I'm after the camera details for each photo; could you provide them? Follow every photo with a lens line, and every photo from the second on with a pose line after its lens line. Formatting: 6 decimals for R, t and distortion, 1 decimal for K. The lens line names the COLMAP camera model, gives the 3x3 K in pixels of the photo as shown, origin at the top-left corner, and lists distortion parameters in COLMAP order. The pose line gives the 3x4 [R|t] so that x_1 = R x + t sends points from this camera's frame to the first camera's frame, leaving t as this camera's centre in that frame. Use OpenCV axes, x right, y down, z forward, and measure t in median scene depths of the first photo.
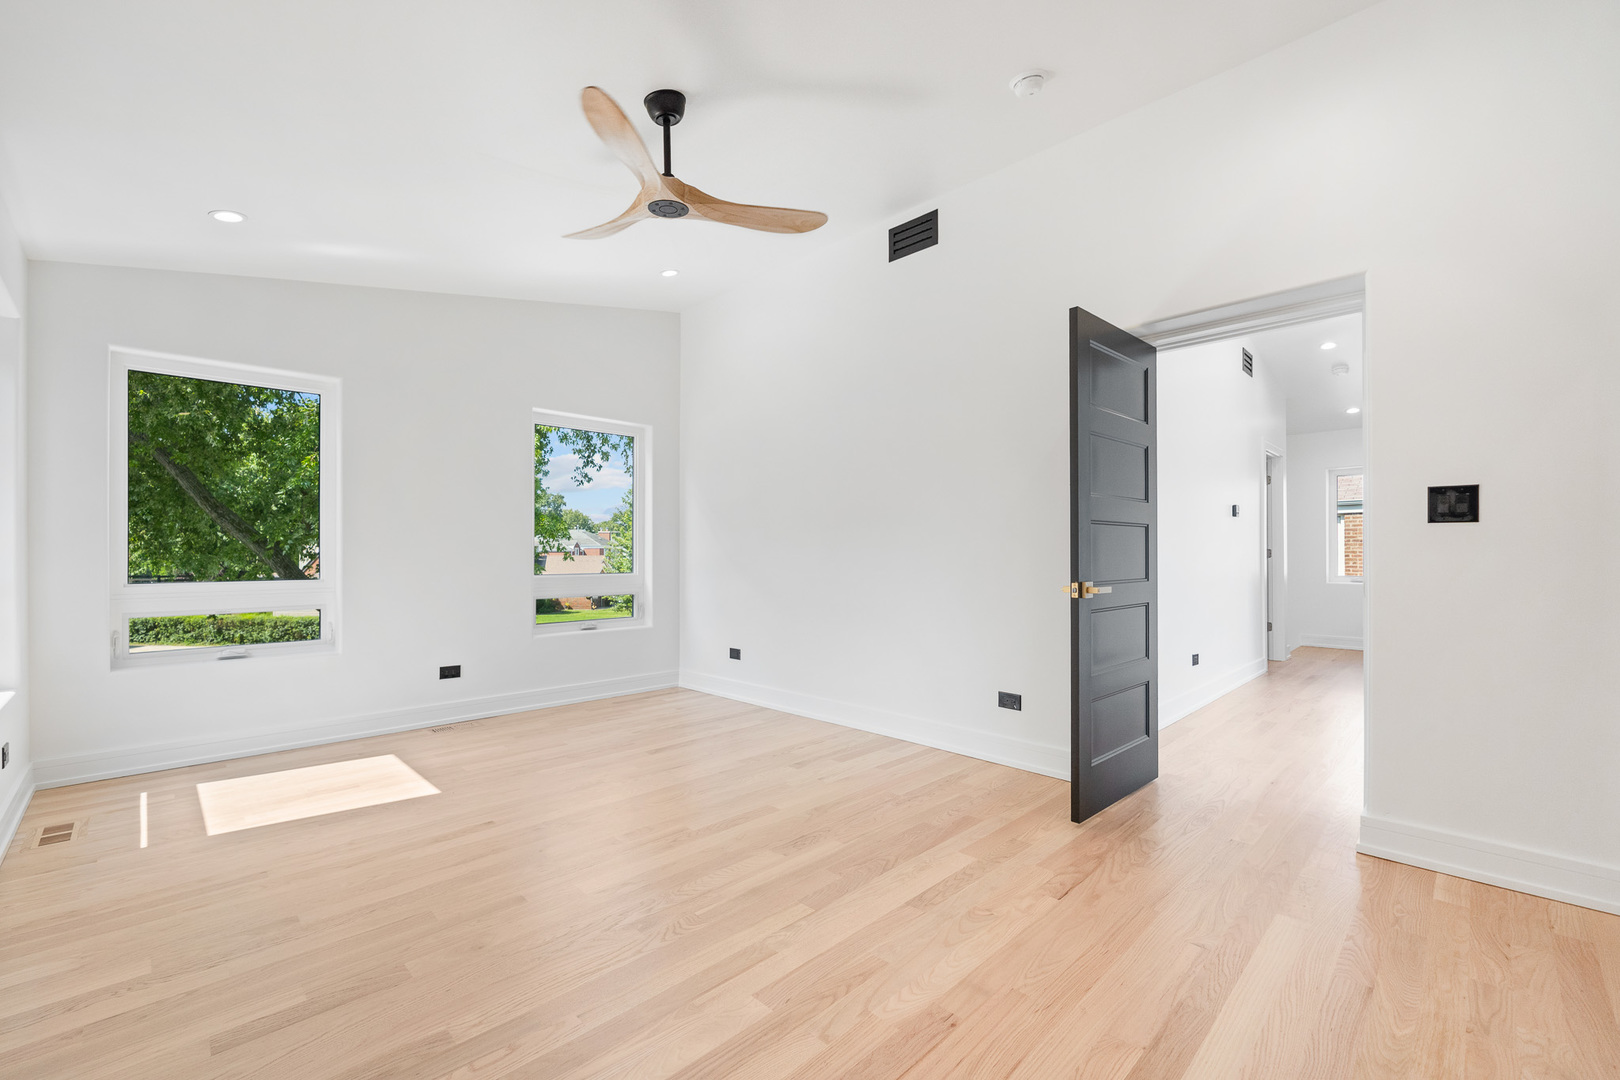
lens RADIAL K [[676.8, 0, 803.0], [0, 676.8, 551.7], [0, 0, 1]] dist [-0.007637, 0.000092]
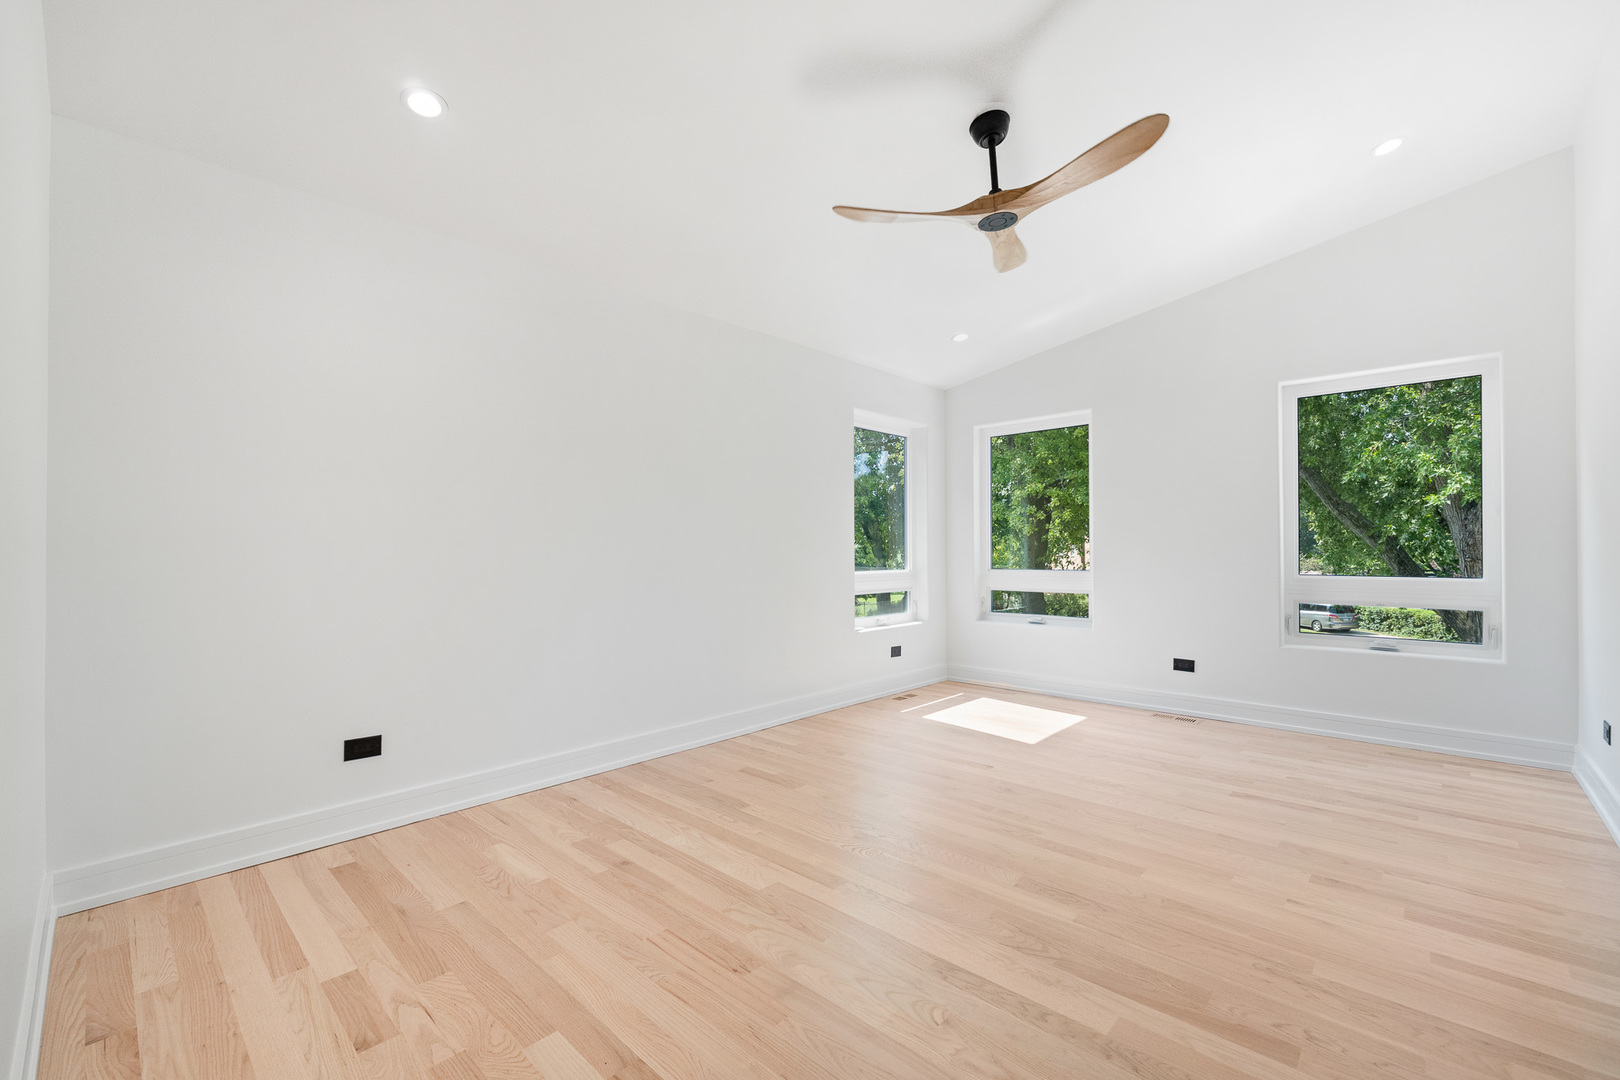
lens RADIAL K [[676.8, 0, 802.4], [0, 676.8, 542.8], [0, 0, 1]] dist [-0.007637, 0.000092]
pose [[0.036255, -0.010895, -0.999283, 0.574049], [0.006087, 0.999924, -0.010681, -0.000748], [0.999324, -0.005696, 0.036319, 0.452253]]
